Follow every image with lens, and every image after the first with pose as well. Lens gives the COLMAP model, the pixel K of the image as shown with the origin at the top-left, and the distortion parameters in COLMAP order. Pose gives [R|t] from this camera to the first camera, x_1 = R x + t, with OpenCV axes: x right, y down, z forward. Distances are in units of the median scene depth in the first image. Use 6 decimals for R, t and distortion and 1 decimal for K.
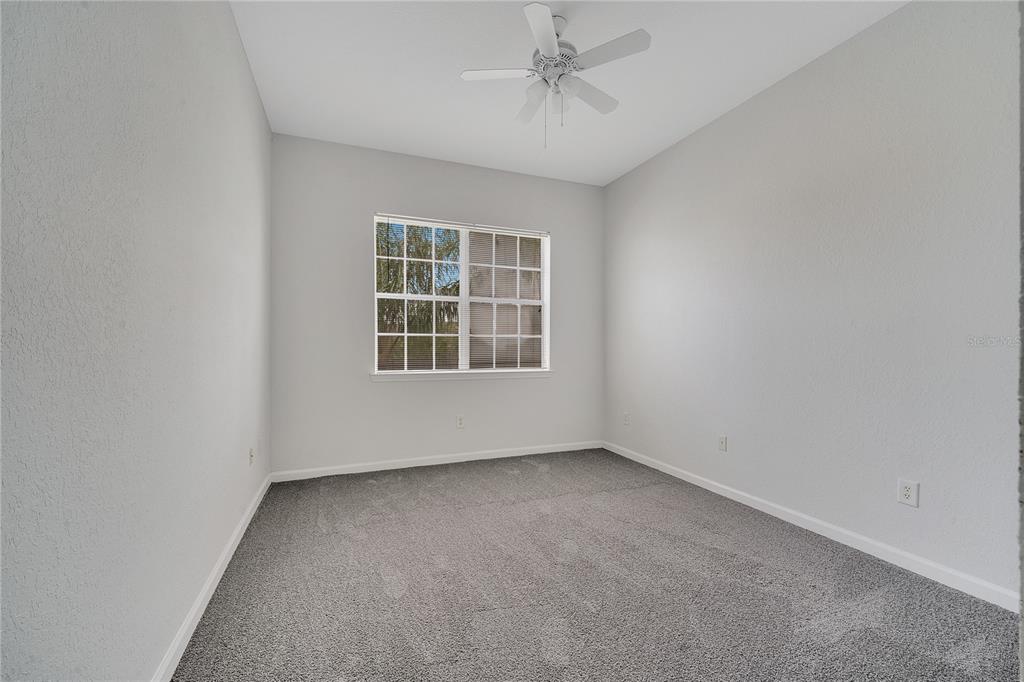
lens RADIAL K [[421.5, 0, 519.7], [0, 421.5, 362.1], [0, 0, 1]] dist [0.004770, -0.000572]
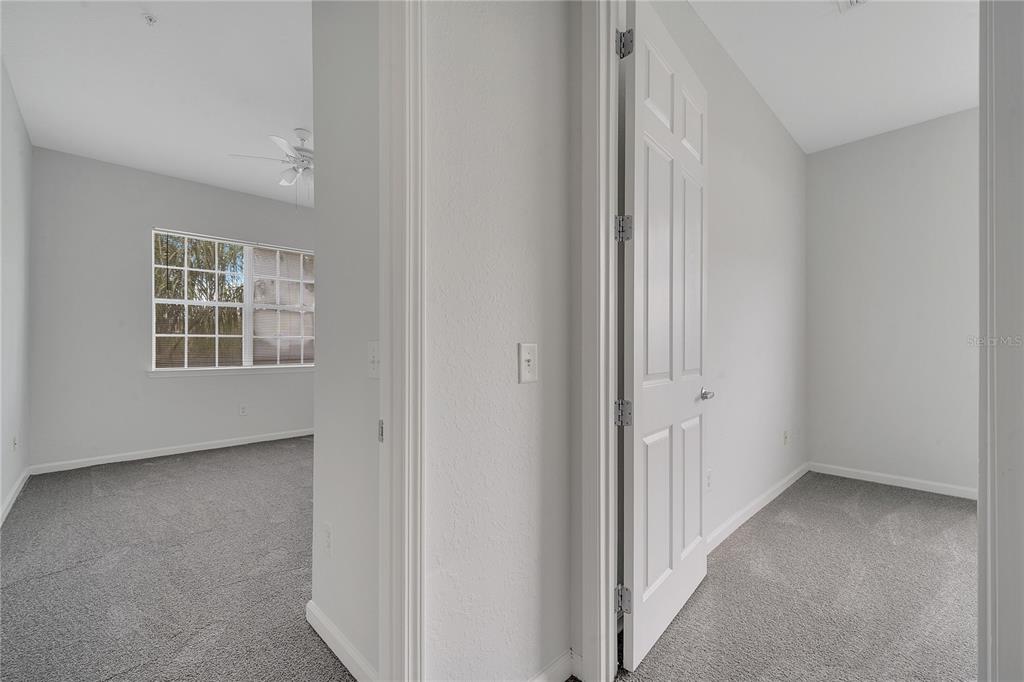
lens RADIAL K [[421.5, 0, 511.1], [0, 421.5, 347.8], [0, 0, 1]] dist [0.004770, -0.000572]
pose [[0.930631, -0.008891, 0.365850, 0.119666], [0.022249, 0.999230, -0.032310, 0.021659], [-0.365281, 0.038209, 0.930113, -0.353972]]
